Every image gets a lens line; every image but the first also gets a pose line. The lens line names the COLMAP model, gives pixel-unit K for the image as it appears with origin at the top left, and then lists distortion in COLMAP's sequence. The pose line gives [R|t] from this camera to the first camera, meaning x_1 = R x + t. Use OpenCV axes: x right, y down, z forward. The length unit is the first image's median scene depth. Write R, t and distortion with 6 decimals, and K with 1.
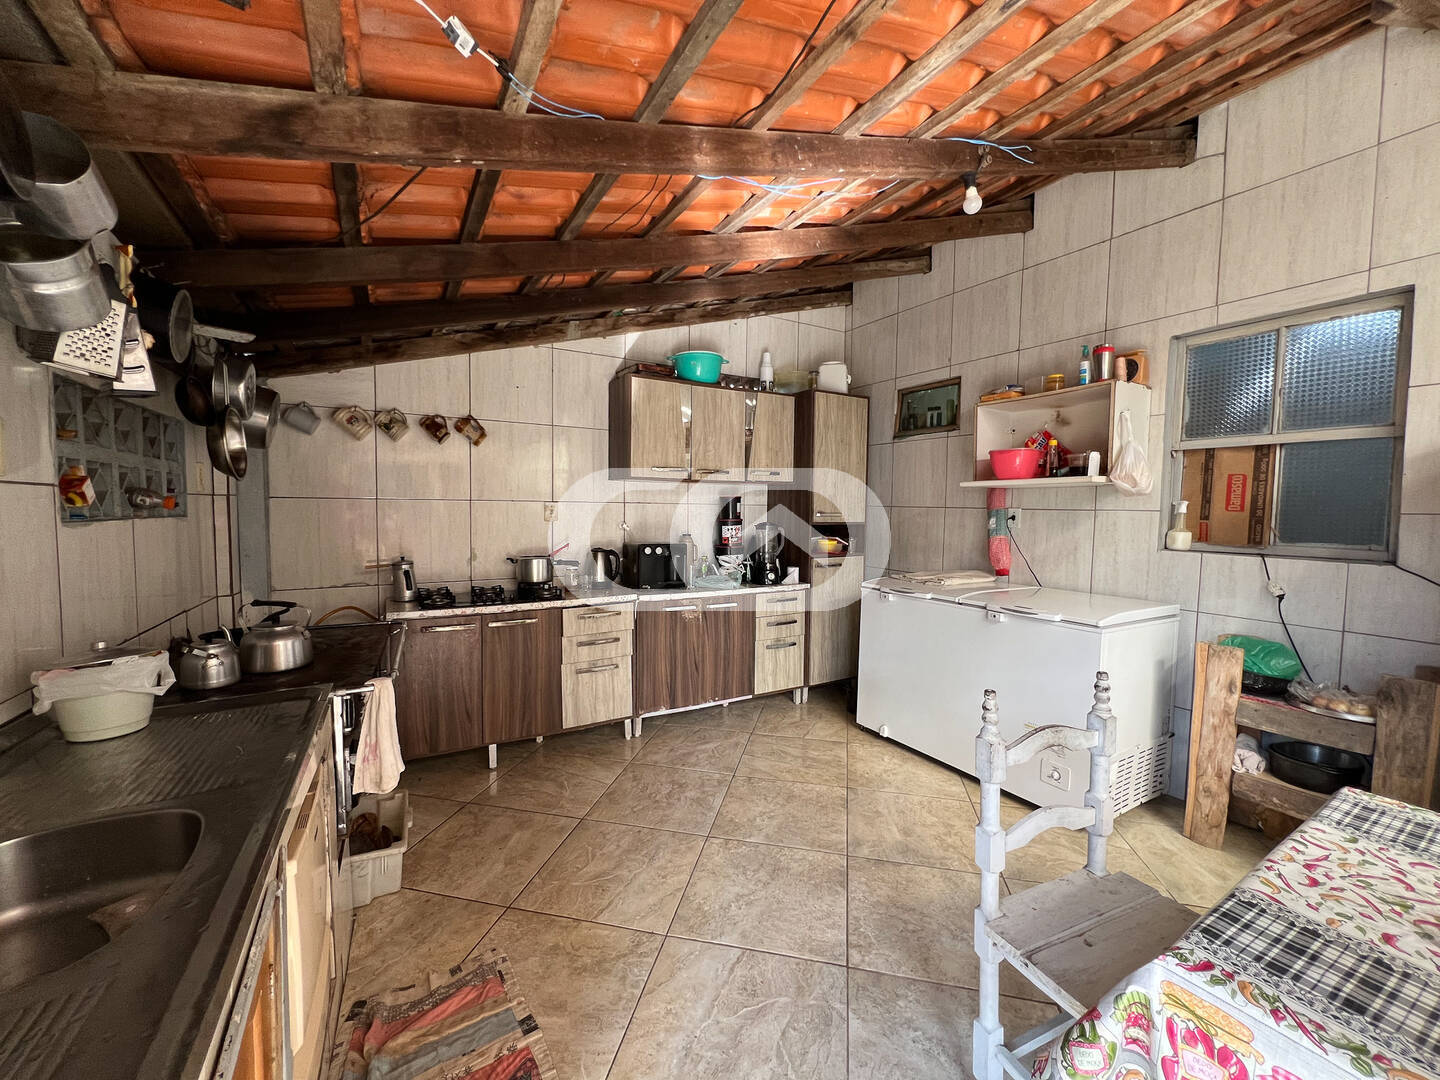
lens RADIAL K [[568.8, 0, 712.2], [0, 568.8, 542.5], [0, 0, 1]] dist [-0.002022, -0.000289]
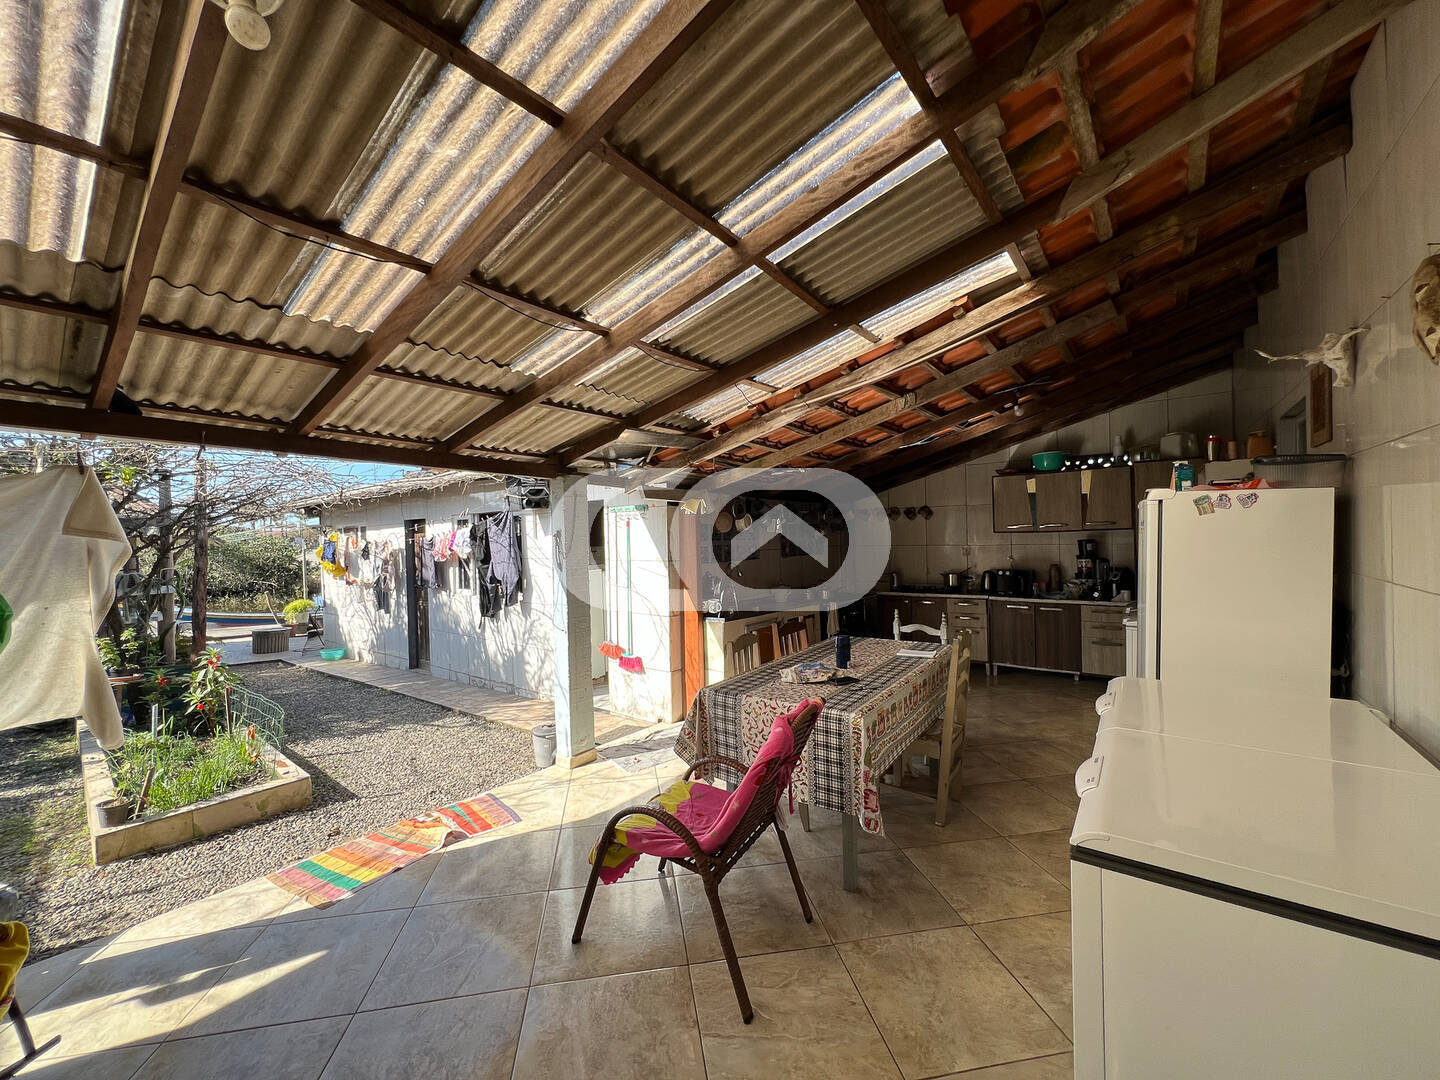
lens RADIAL K [[568.8, 0, 712.2], [0, 568.8, 542.5], [0, 0, 1]] dist [-0.002022, -0.000289]
pose [[0.385798, -0.008929, -0.922540, 1.198207], [-0.027632, 0.999393, -0.021229, -0.017704], [0.922169, 0.033682, 0.385317, -0.539093]]
